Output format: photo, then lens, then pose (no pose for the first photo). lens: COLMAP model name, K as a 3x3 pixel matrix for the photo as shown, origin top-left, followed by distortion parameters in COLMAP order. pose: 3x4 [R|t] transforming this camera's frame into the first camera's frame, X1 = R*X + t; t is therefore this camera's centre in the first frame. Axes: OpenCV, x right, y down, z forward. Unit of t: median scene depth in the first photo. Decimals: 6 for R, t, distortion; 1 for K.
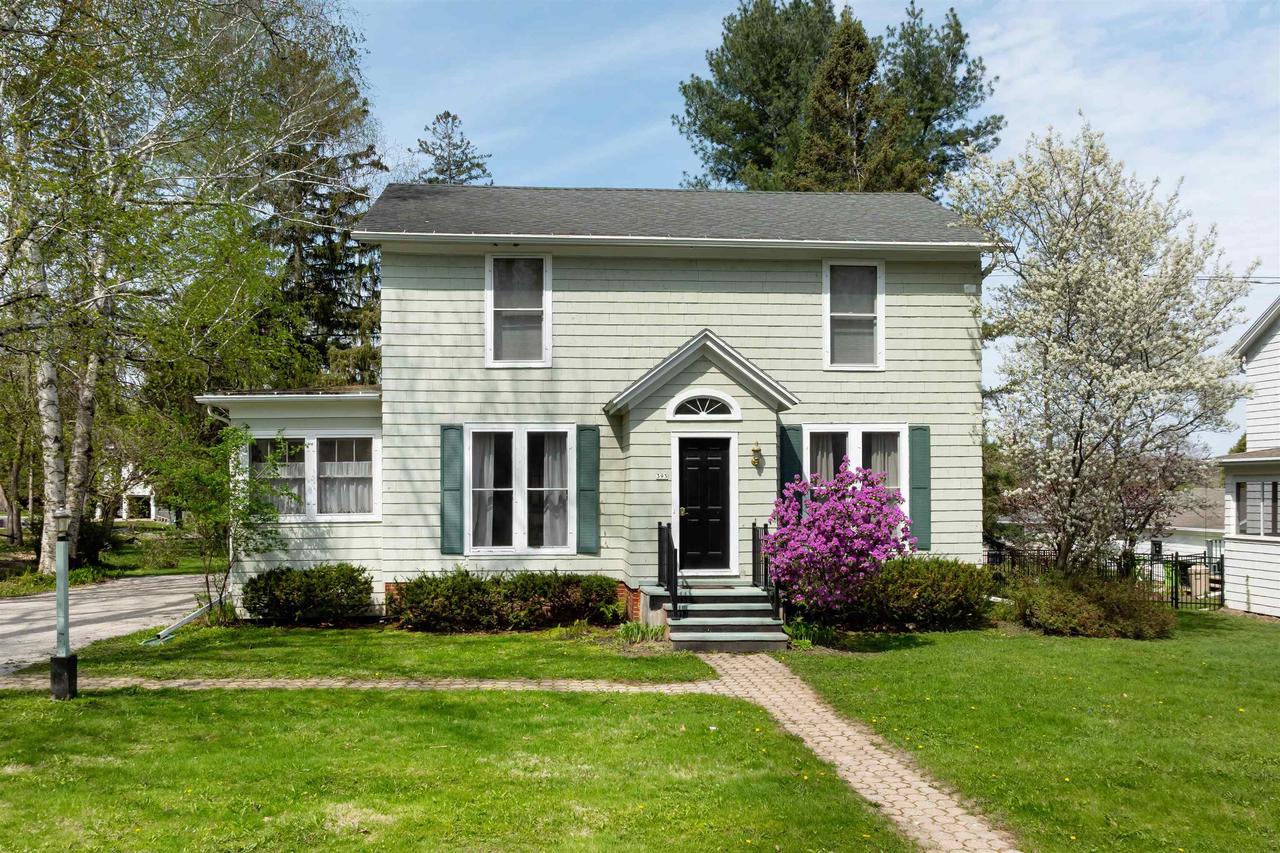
lens RADIAL K [[1062.5, 0, 640.0], [0, 1062.5, 426.5], [0, 0, 1]] dist [-0.012571, -0.006301]
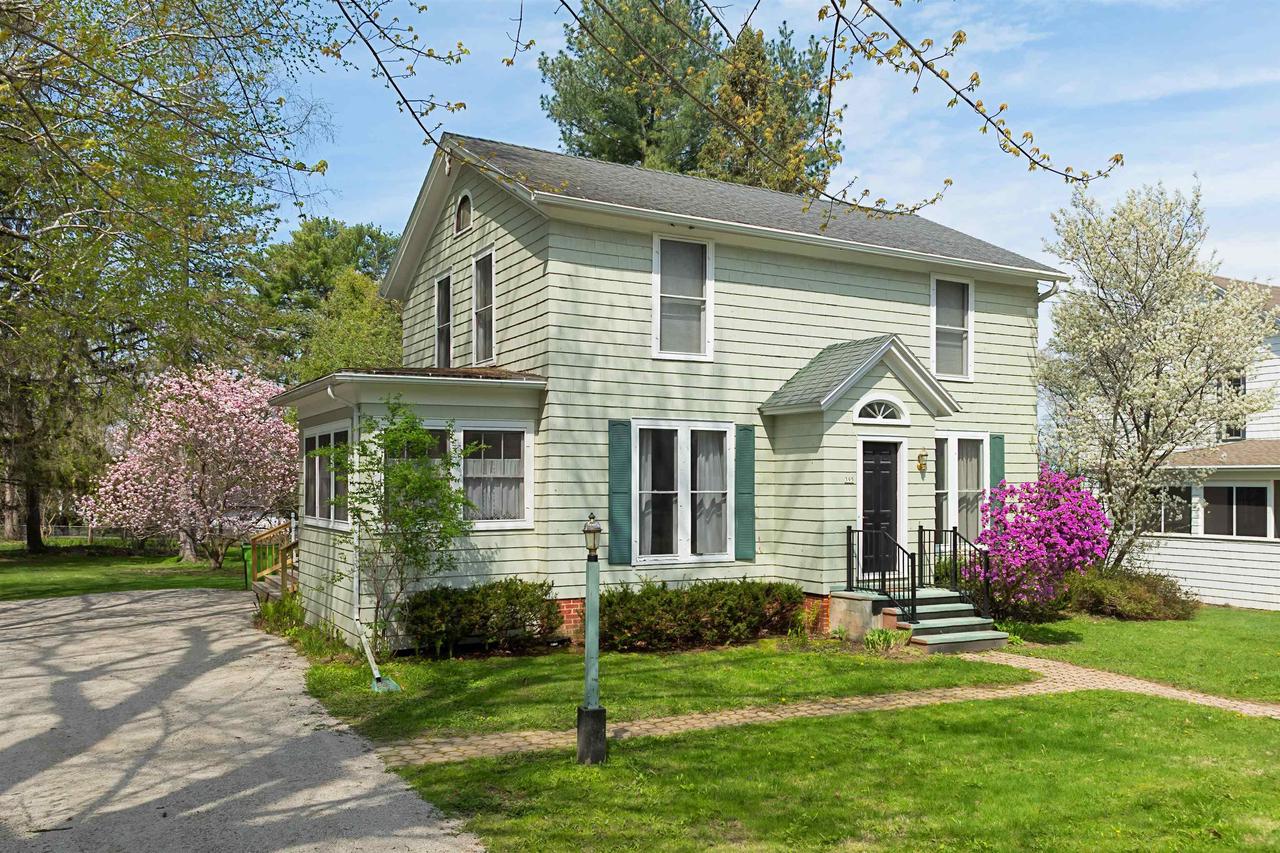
lens RADIAL K [[1093.4, 0, 640.0], [0, 1093.4, 426.5], [0, 0, 1]] dist [-0.000049, -0.002030]
pose [[0.890961, 0.029241, 0.453137, -0.581530], [-0.031752, 0.999494, -0.002067, 0.005312], [-0.452968, -0.012546, 0.891439, 0.171062]]
